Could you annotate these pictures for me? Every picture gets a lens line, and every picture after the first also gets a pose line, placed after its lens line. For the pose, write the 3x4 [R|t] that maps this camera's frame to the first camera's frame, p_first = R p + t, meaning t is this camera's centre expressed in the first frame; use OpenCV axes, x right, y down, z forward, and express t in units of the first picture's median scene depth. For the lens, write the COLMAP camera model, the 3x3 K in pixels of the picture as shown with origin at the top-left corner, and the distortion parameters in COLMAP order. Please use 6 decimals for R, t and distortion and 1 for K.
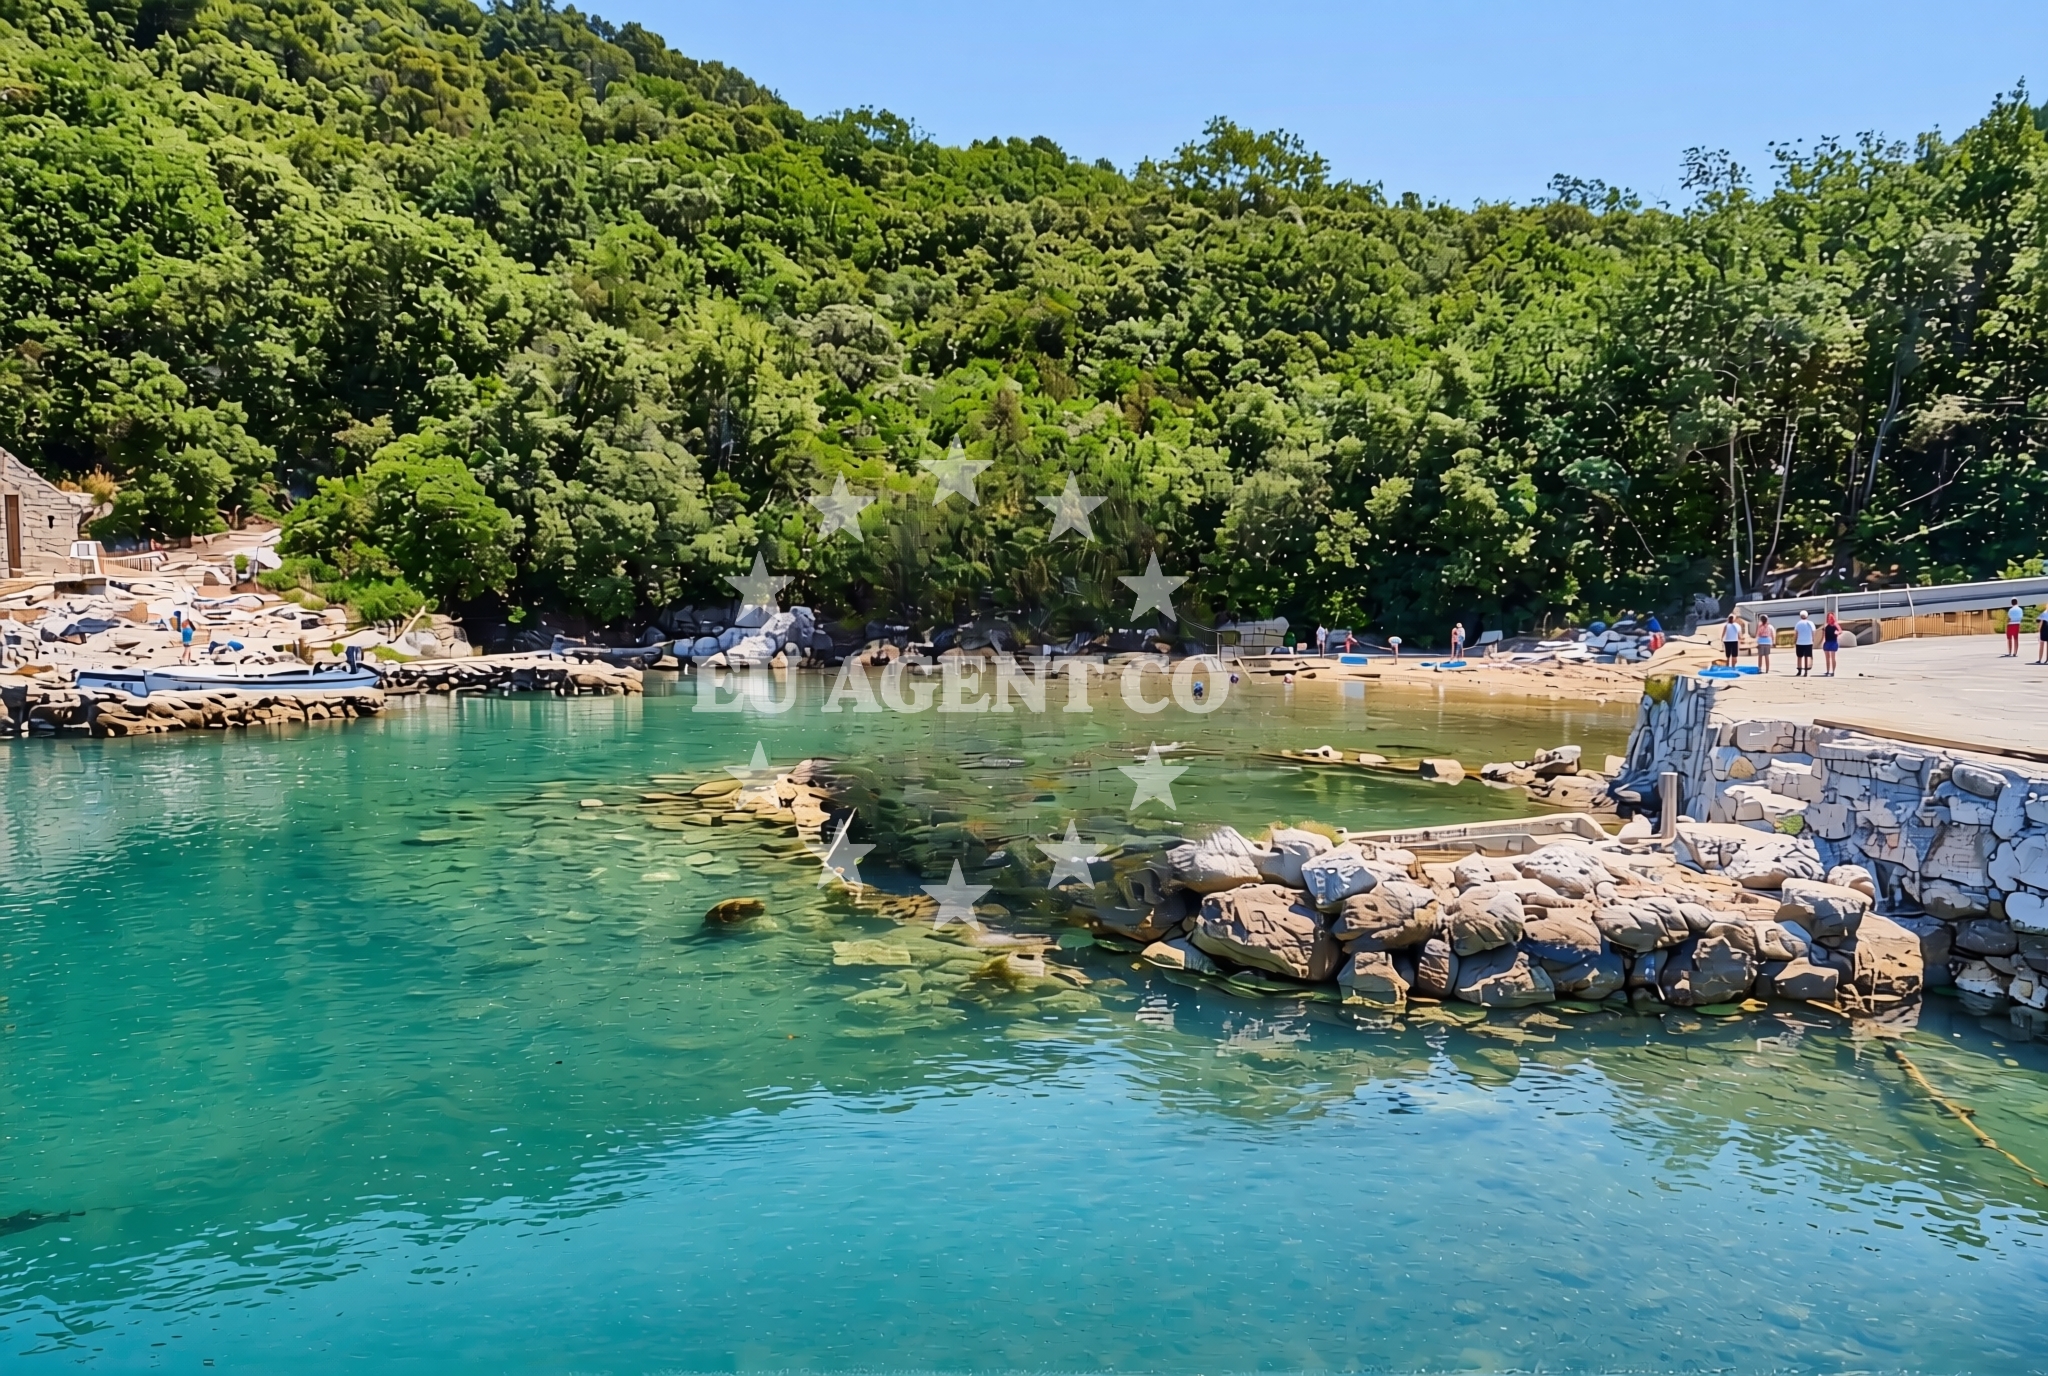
lens RADIAL K [[1563.3, 0, 1035.4], [0, 1563.3, 689.3], [0, 0, 1]] dist [-0.025737, 0.005667]
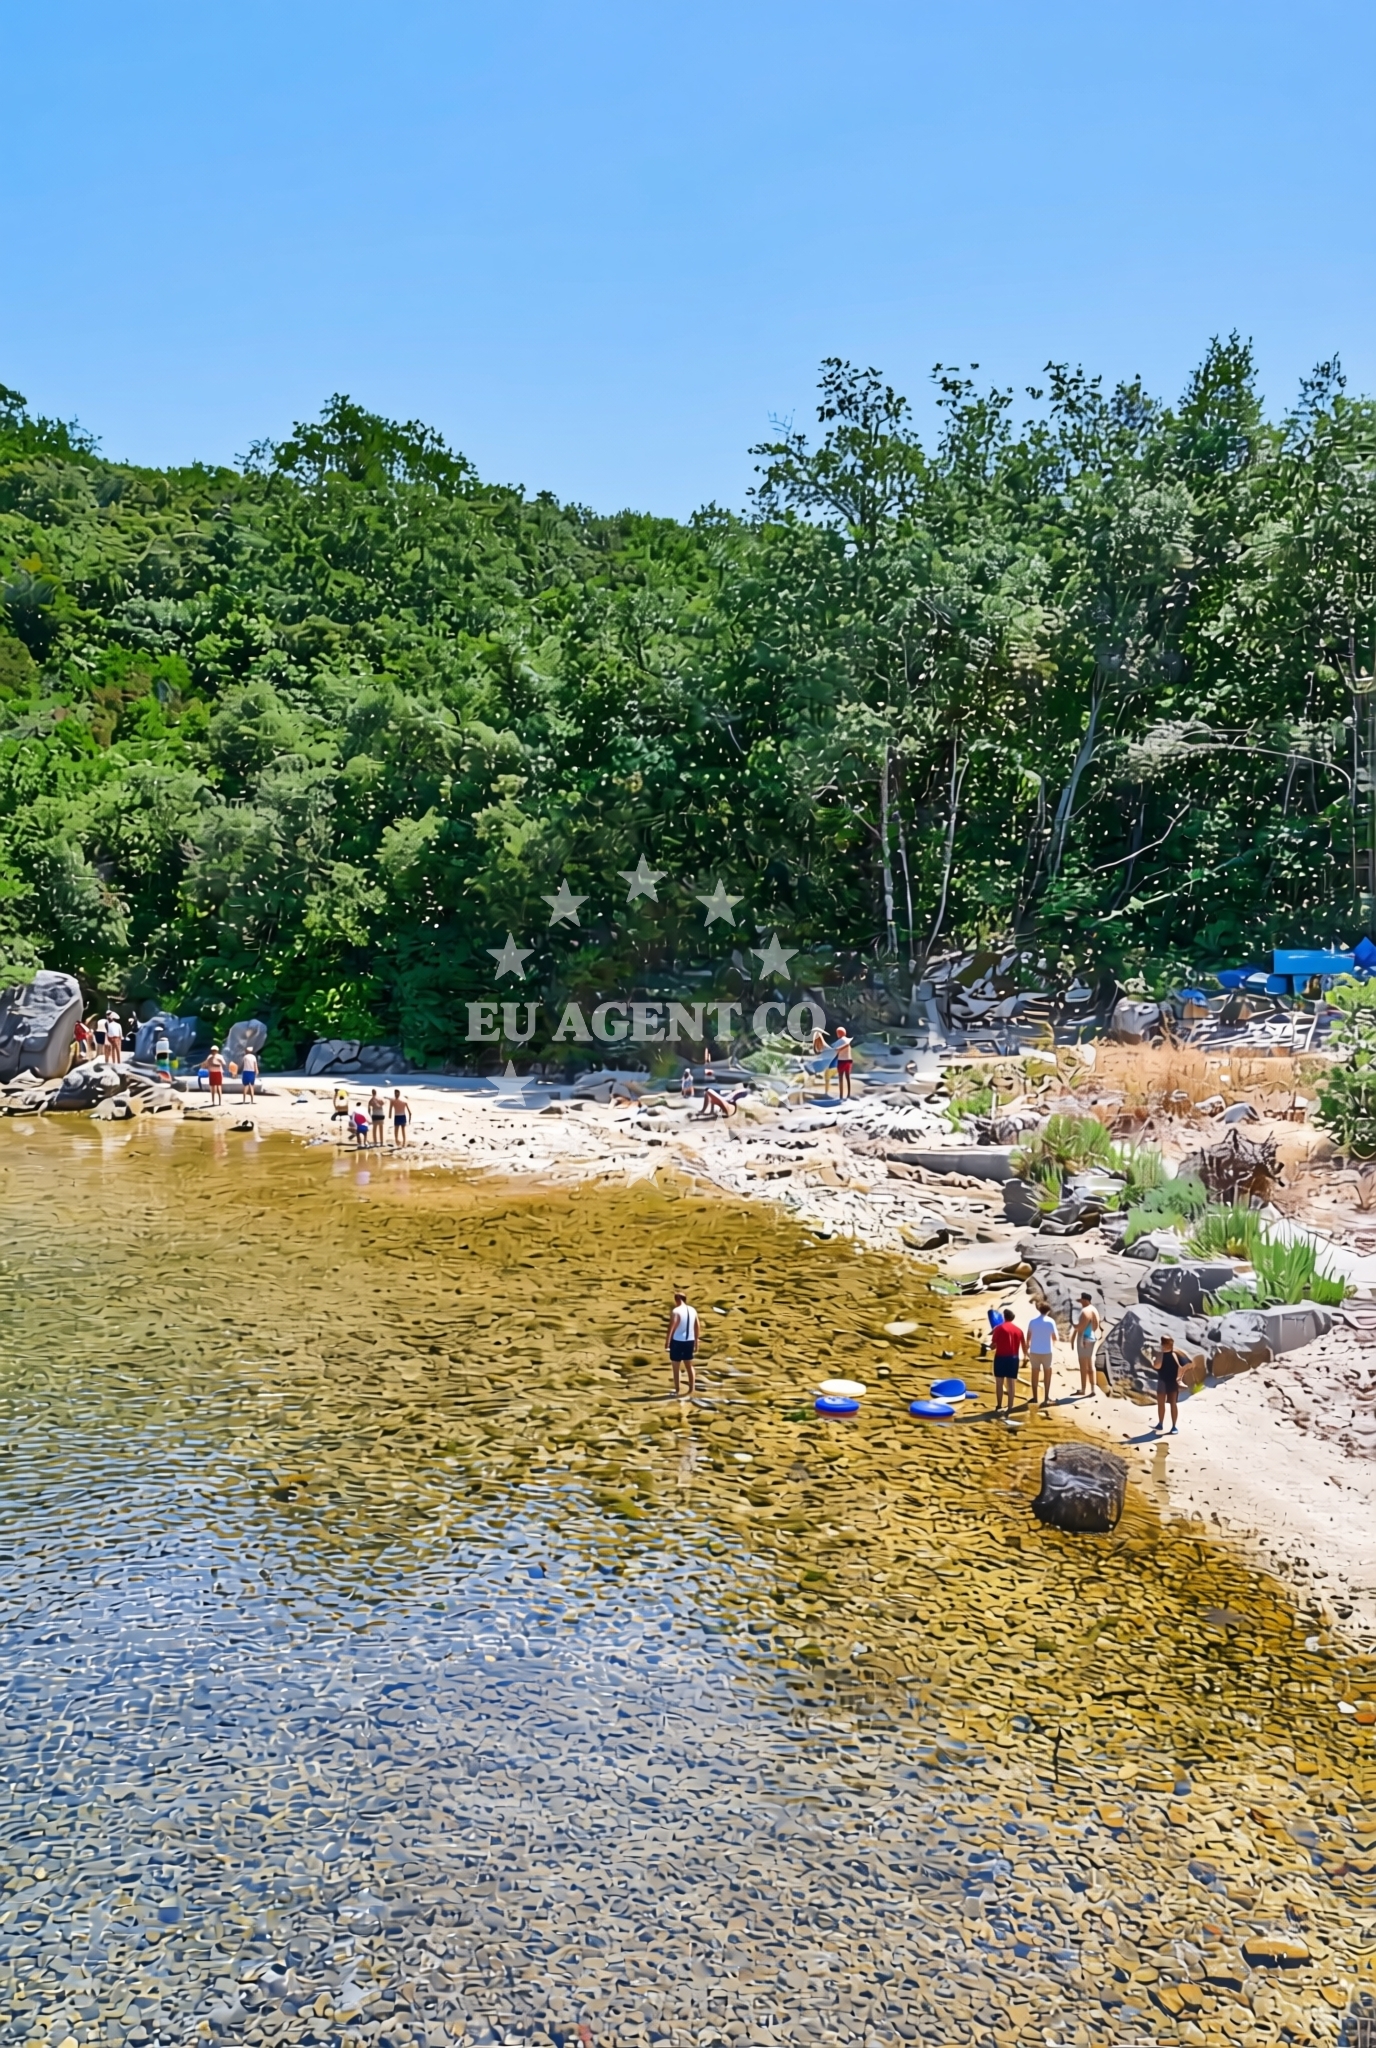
lens RADIAL K [[1382.4, 0, 672.2], [0, 1382.4, 1006.0], [0, 0, 1]] dist [-0.000536, 0.000647]
pose [[0.968113, -0.002693, 0.250501, 0.186345], [0.003148, 0.999994, -0.001415, -0.052108], [-0.250496, 0.002159, 0.968115, 0.393001]]
